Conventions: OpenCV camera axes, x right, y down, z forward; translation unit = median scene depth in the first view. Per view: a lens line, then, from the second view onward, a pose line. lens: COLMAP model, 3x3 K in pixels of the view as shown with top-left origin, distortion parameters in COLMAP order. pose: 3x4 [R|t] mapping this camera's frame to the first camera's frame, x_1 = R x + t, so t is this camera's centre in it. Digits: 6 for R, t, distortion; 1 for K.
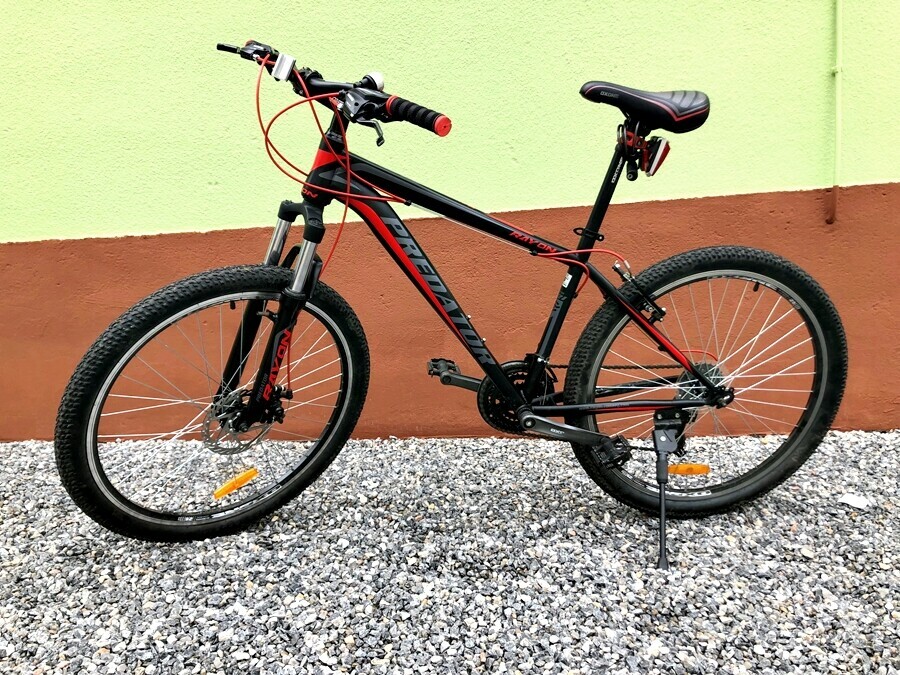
lens RADIAL K [[751.9, 0, 450.0], [0, 751.9, 337.5], [0, 0, 1]] dist [0.014298, -0.004813]
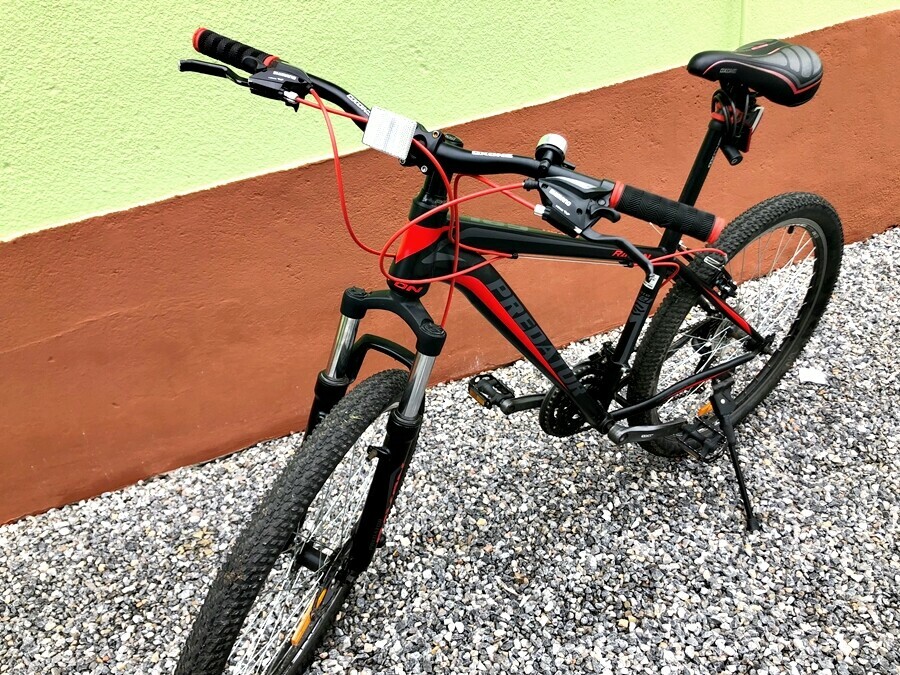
lens RADIAL K [[741.6, 0, 450.0], [0, 741.6, 337.5], [0, 0, 1]] dist [0.013992, 0.001142]
pose [[0.882916, -0.286709, 0.371829, -0.393791], [0.156551, 0.926360, 0.342563, -0.353507], [-0.442664, -0.244244, 0.862783, 0.362882]]
